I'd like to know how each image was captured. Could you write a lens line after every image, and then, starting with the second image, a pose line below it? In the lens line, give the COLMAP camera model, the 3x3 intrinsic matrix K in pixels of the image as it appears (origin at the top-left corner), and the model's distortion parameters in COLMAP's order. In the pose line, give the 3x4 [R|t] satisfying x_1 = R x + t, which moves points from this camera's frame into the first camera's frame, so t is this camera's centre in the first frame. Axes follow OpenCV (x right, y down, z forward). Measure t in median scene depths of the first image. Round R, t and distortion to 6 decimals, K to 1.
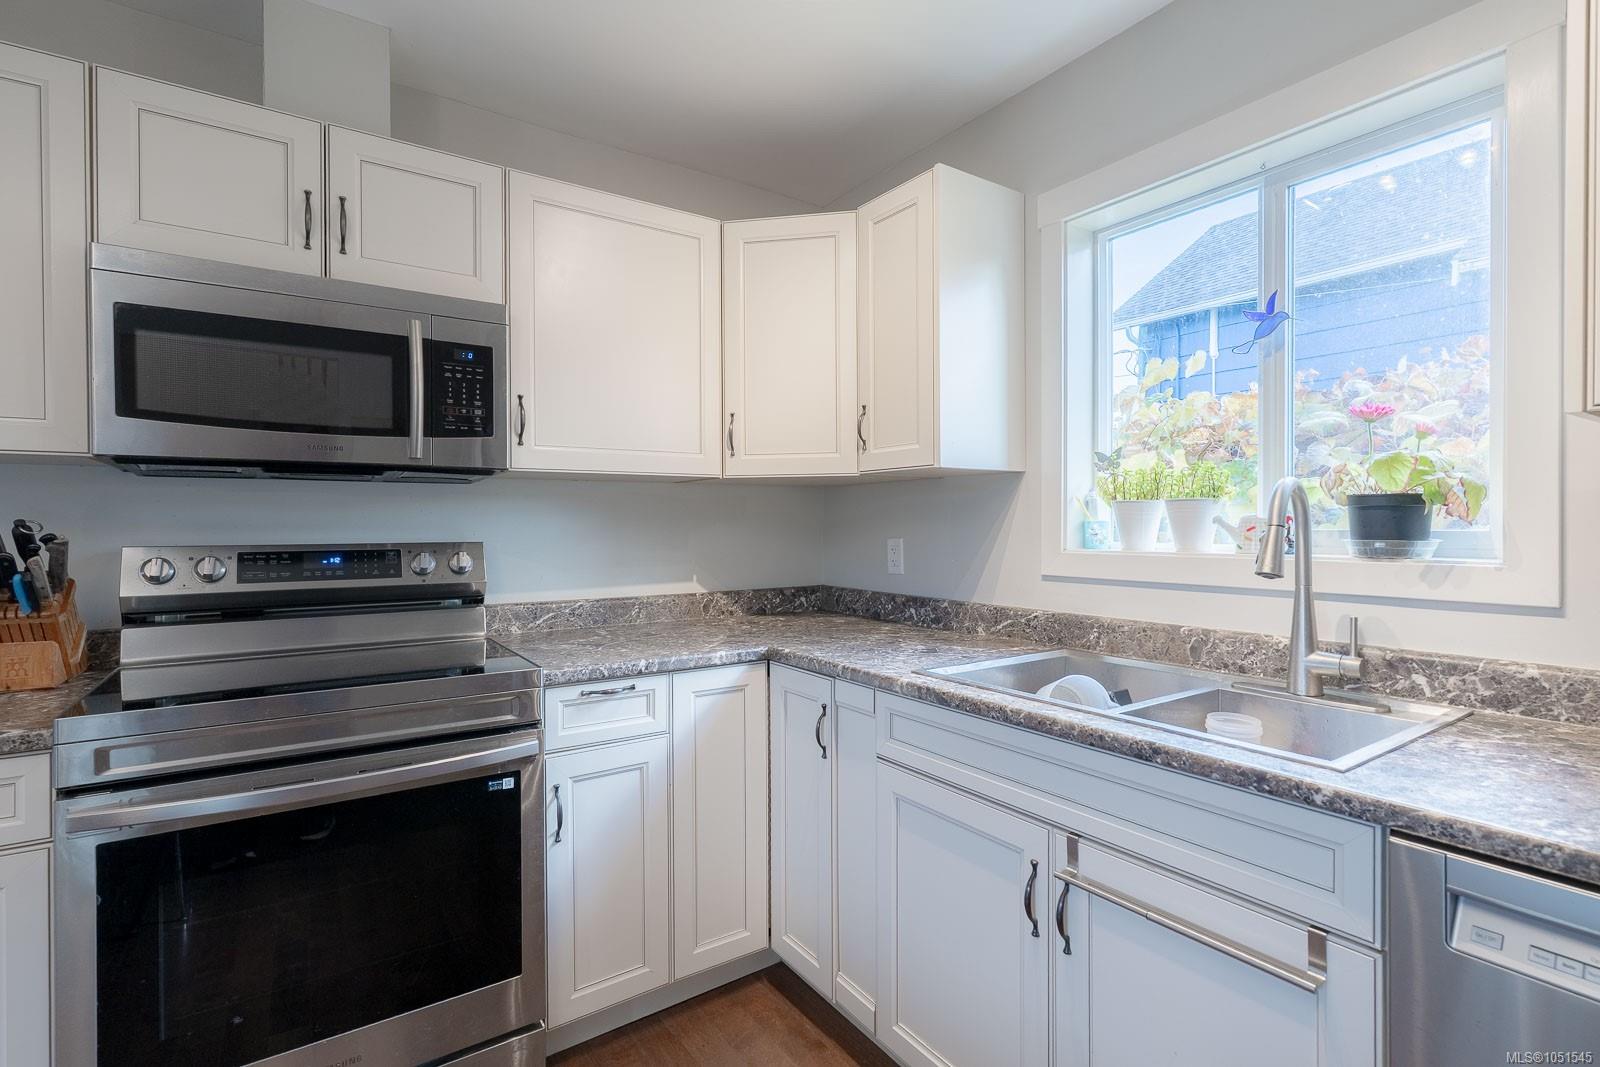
lens RADIAL K [[757.1, 0, 799.9], [0, 757.1, 523.3], [0, 0, 1]] dist [-0.000418, 0.000141]
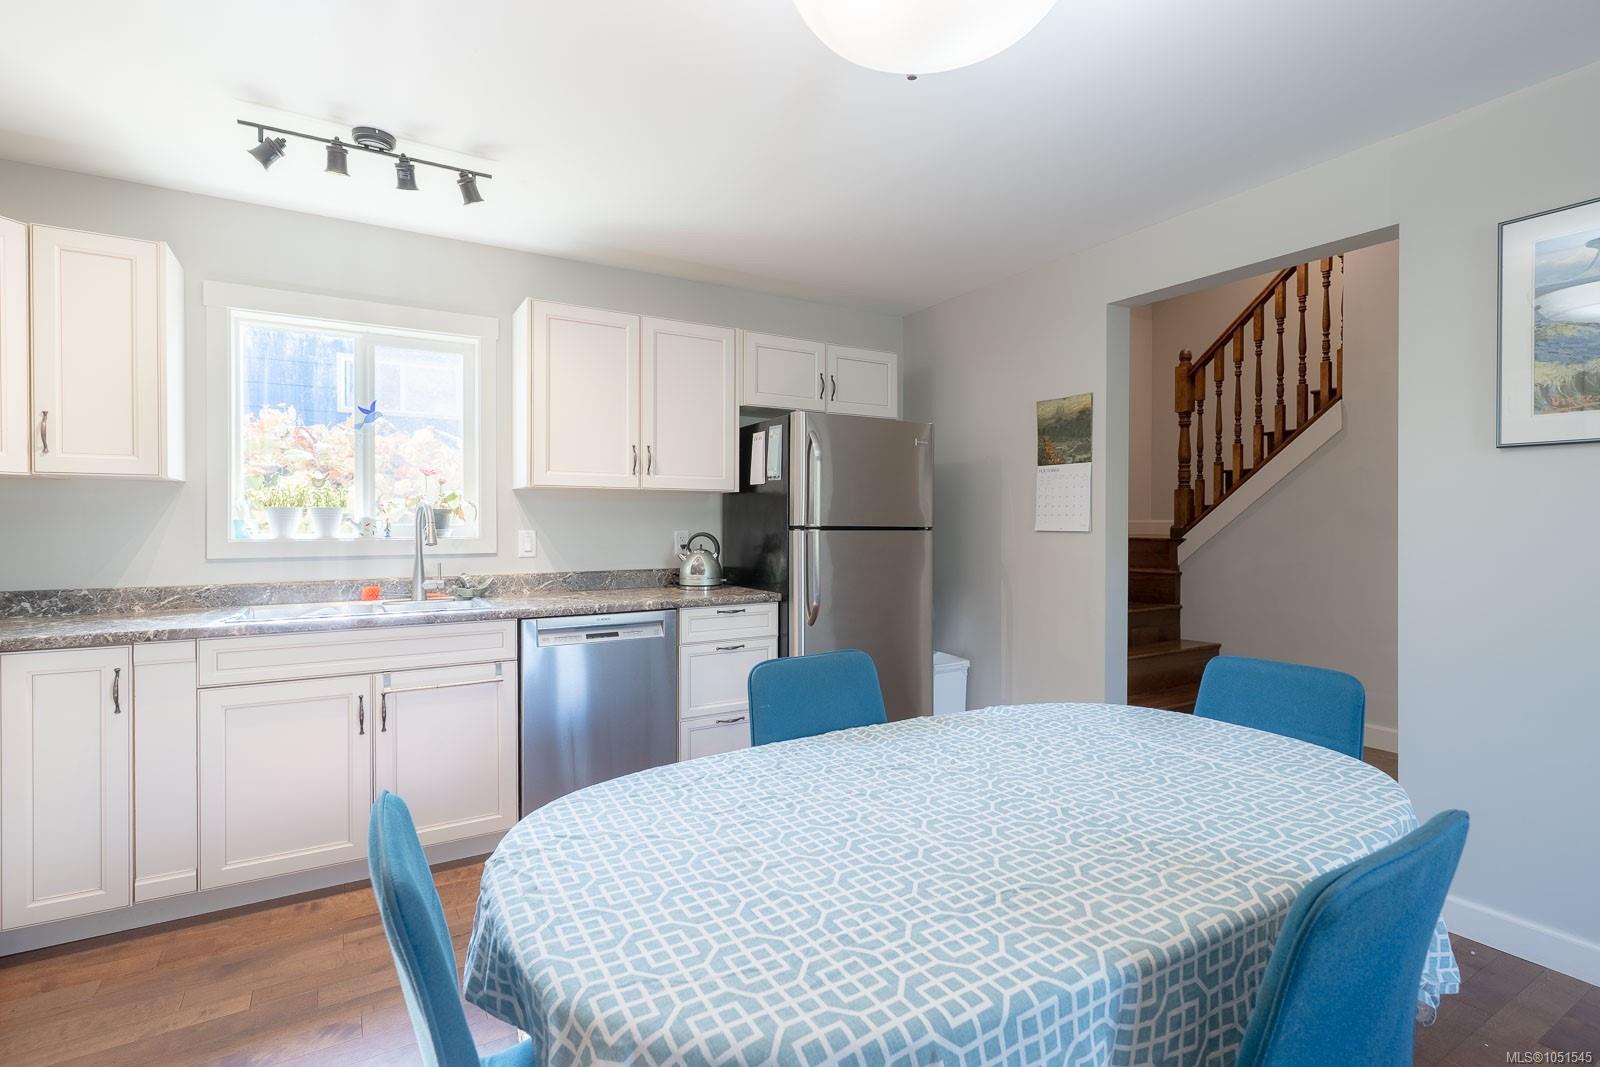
lens RADIAL K [[755.3, 0, 799.5], [0, 755.3, 527.5], [0, 0, 1]] dist [0.000449, 0.000014]
pose [[0.056972, -0.007373, 0.998349, -1.104521], [-0.003454, 0.999965, 0.007582, -0.003234], [-0.998370, -0.003880, 0.056945, -0.165281]]
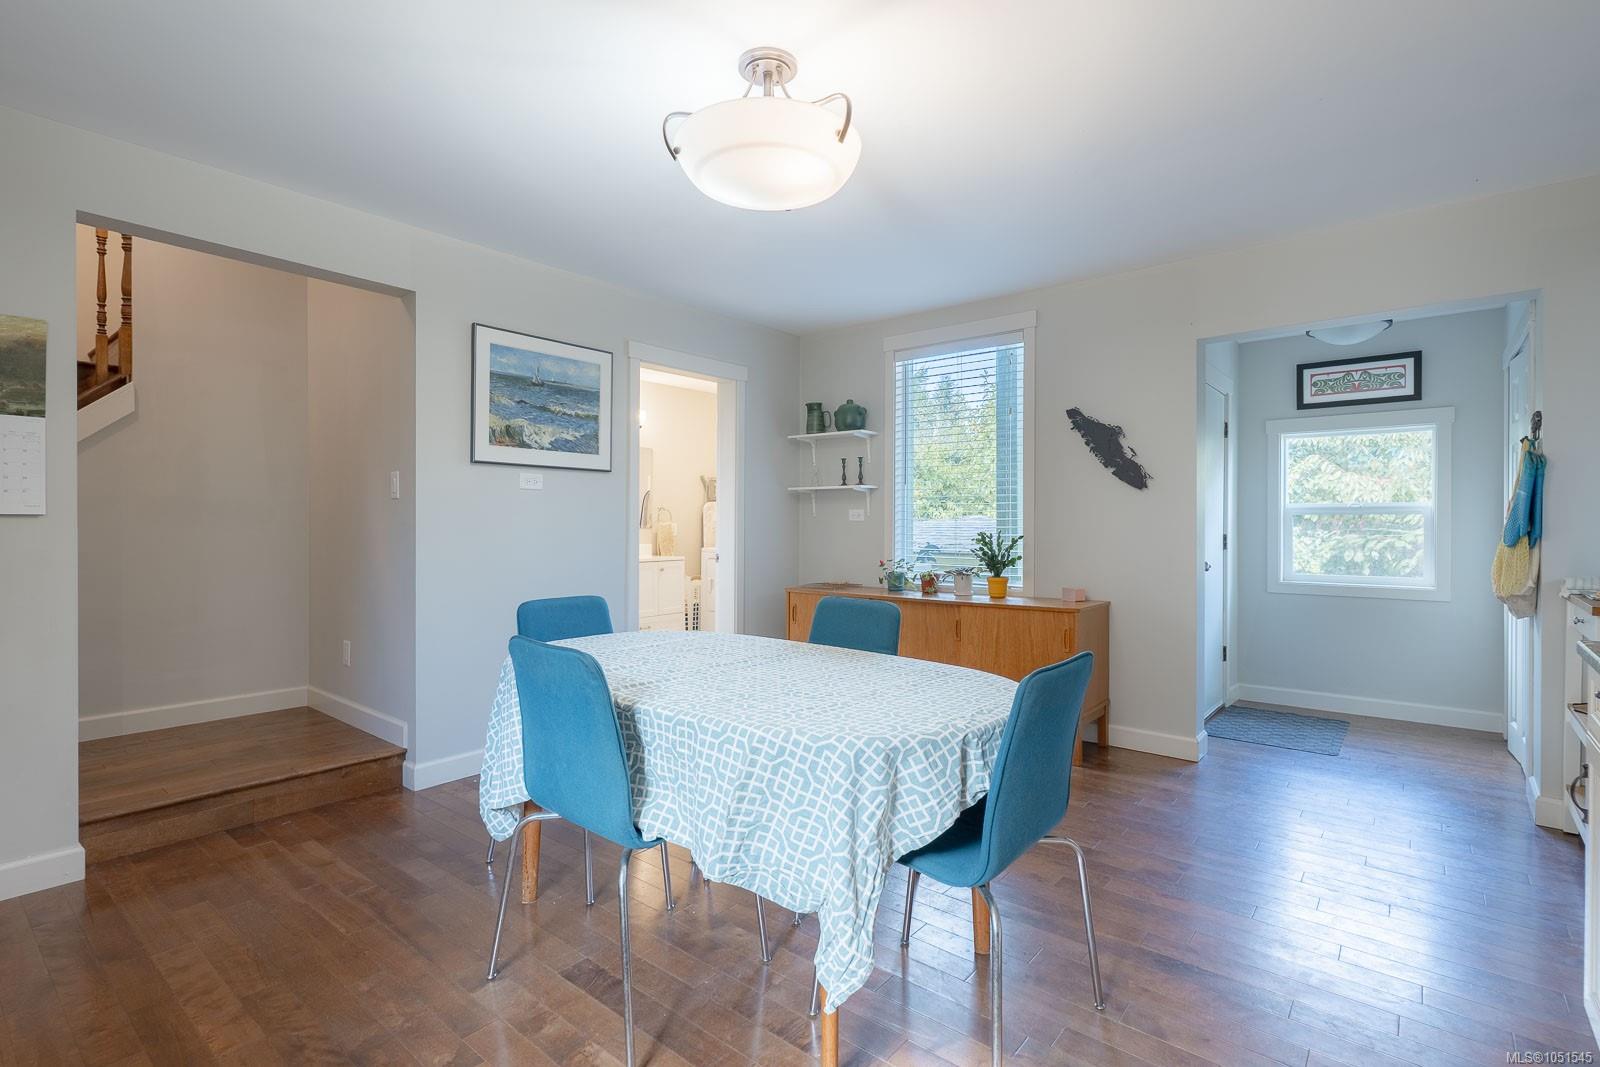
lens RADIAL K [[757.1, 0, 799.9], [0, 757.1, 523.3], [0, 0, 1]] dist [-0.000418, 0.000141]
pose [[-0.960786, -0.002663, -0.277279, -0.125166], [-0.002214, 0.999996, -0.001933, 0.032202], [0.277283, -0.001243, -0.960787, 0.857082]]
